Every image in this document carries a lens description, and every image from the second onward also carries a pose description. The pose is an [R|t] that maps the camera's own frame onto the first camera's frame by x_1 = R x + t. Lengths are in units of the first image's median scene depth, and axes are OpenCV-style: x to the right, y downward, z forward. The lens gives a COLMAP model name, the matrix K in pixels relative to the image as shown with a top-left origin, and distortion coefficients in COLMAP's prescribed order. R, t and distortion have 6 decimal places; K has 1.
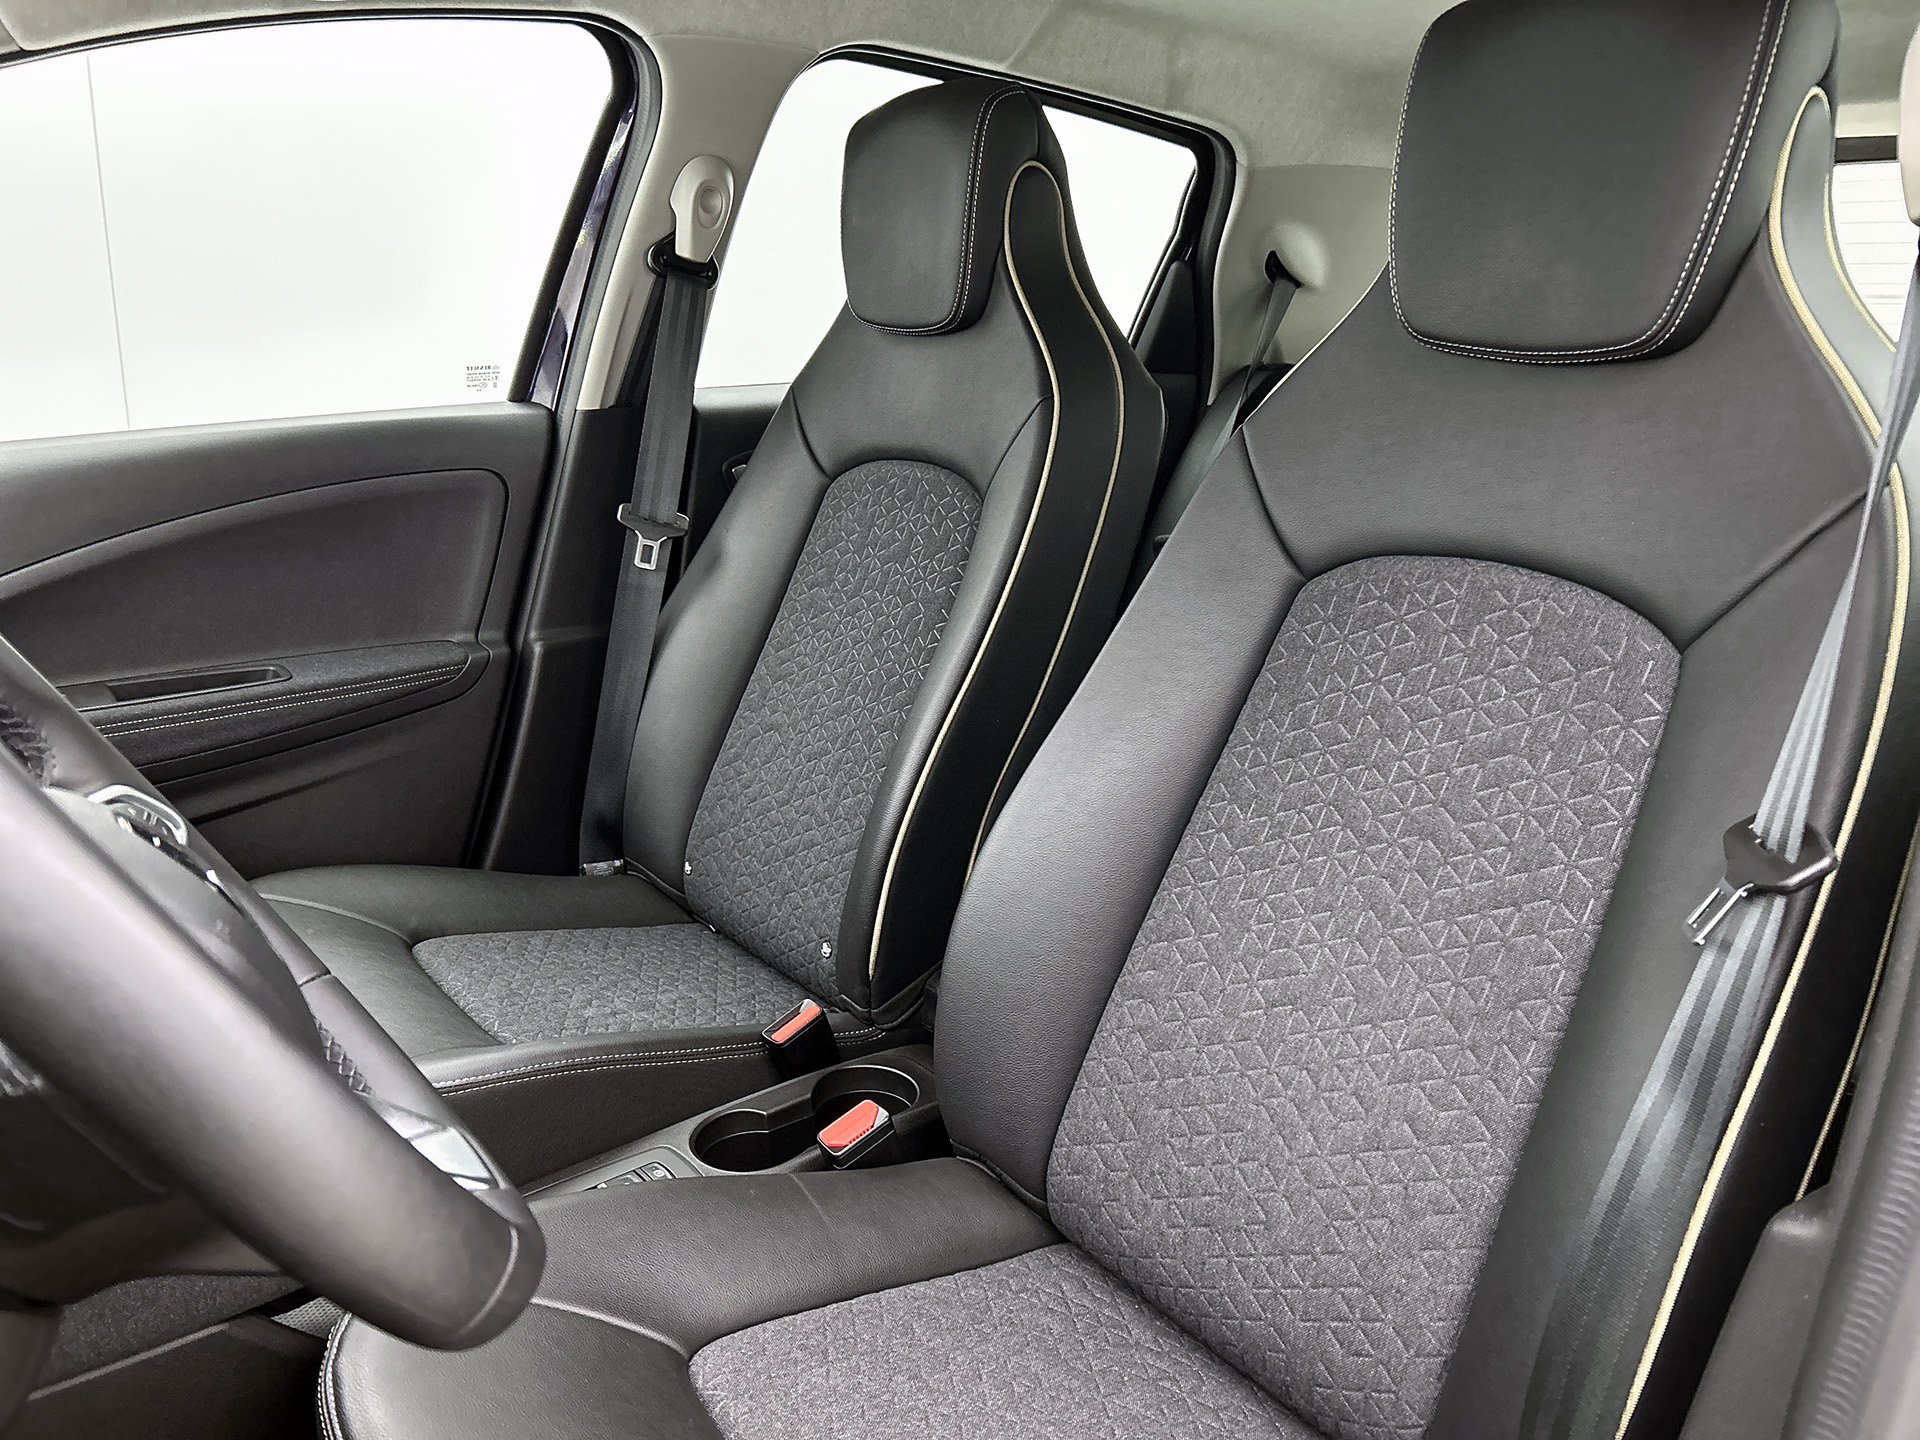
lens RADIAL K [[1447.8, 0, 960.0], [0, 1447.8, 720.0], [0, 0, 1]] dist [0.058755, -0.002294]
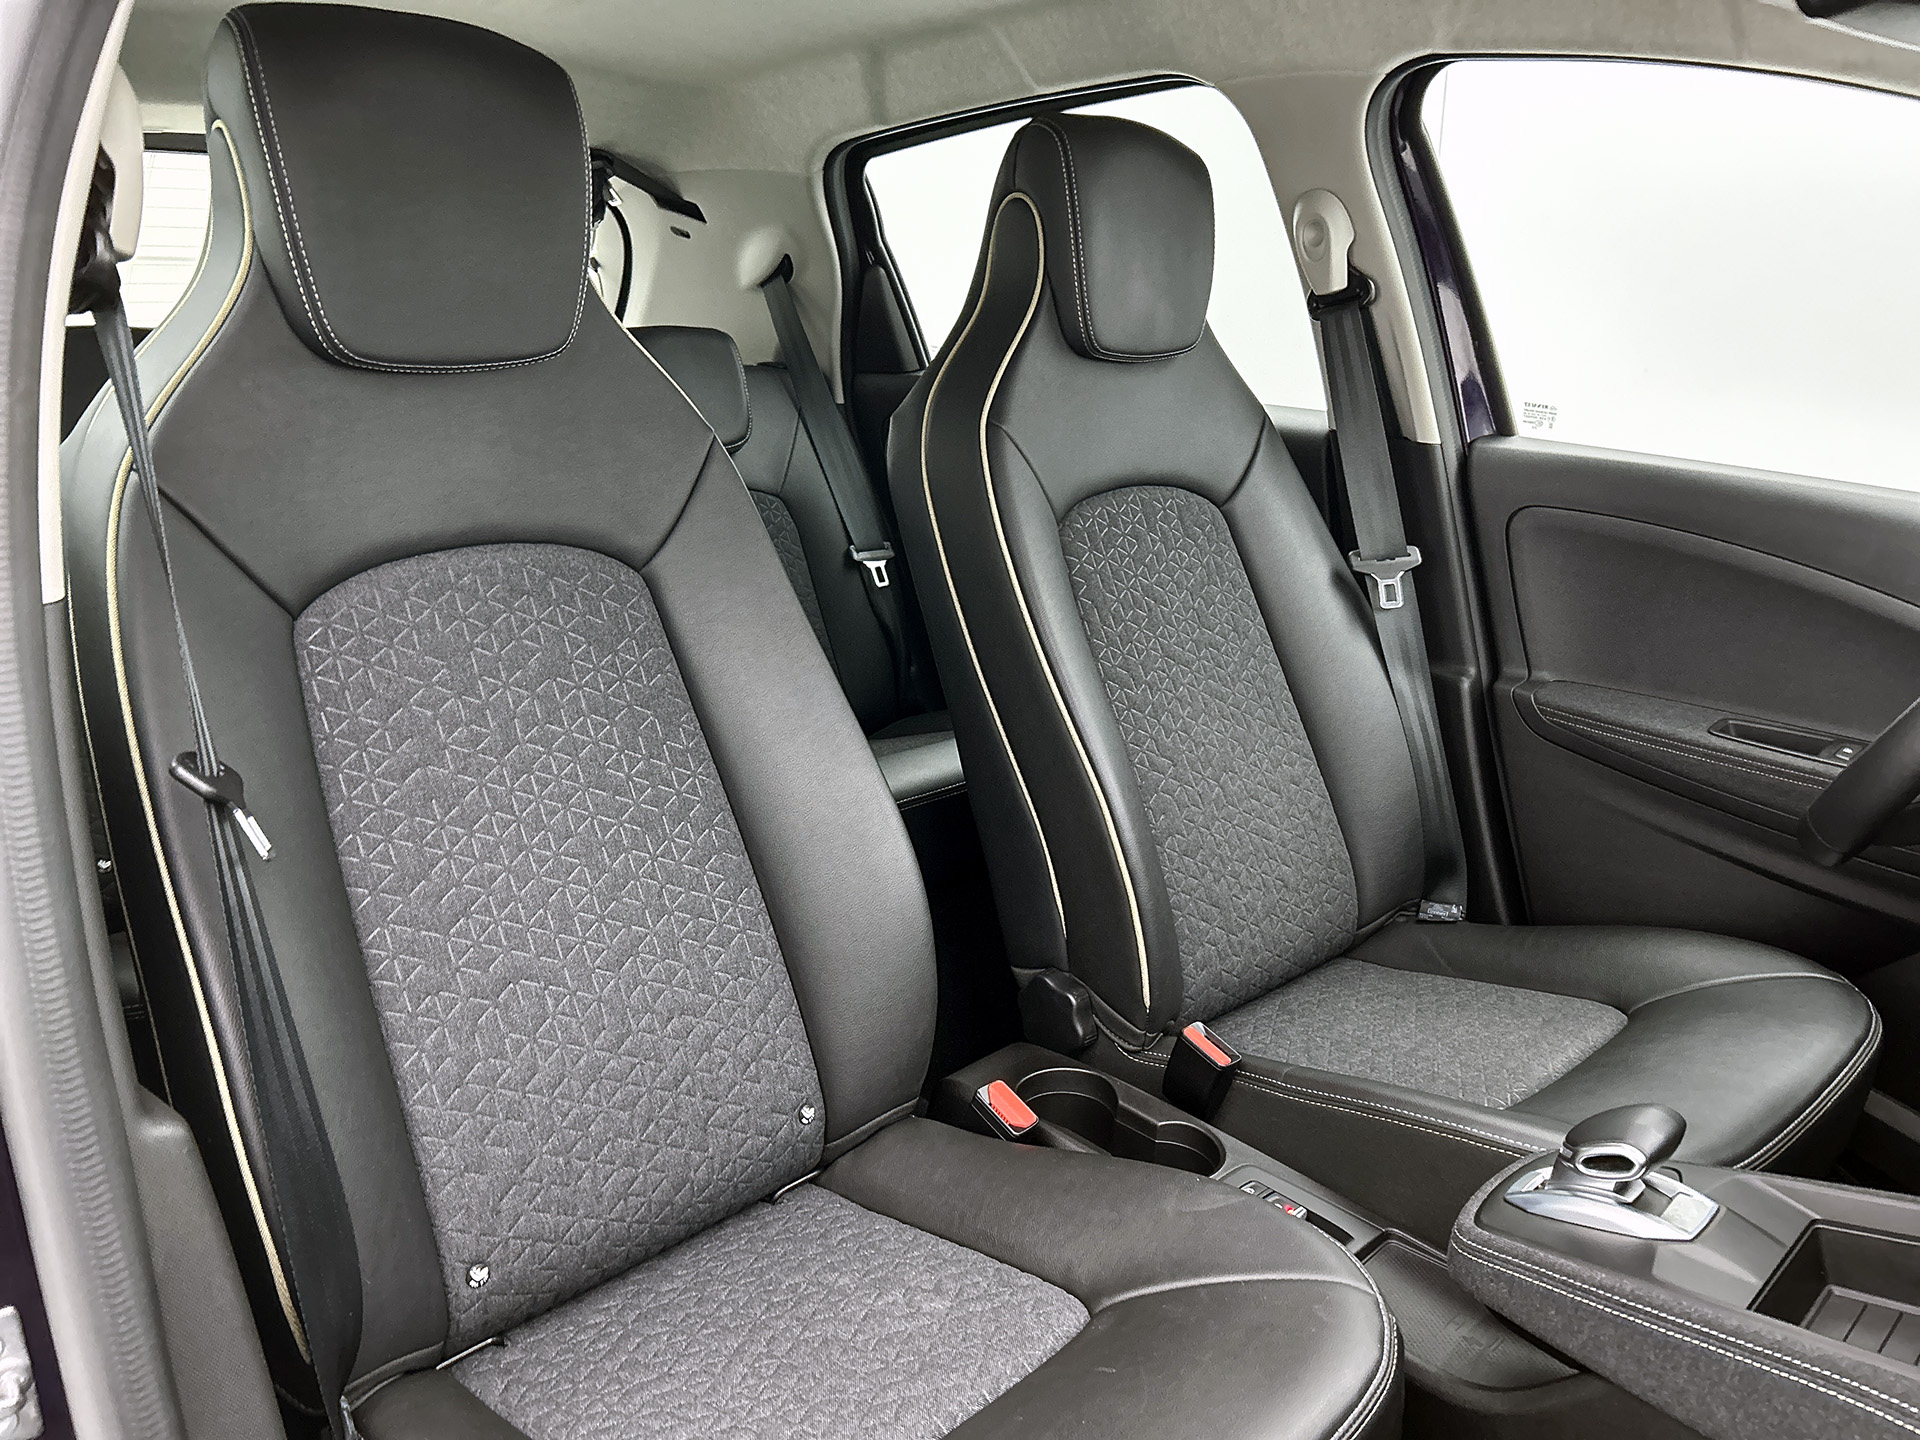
lens RADIAL K [[1447.8, 0, 960.0], [0, 1447.8, 720.0], [0, 0, 1]] dist [0.058755, -0.002294]
pose [[-0.113922, -0.293588, 0.949120, -0.767931], [0.250396, 0.916014, 0.313402, -0.266370], [-0.961418, 0.273359, -0.030841, 0.820573]]
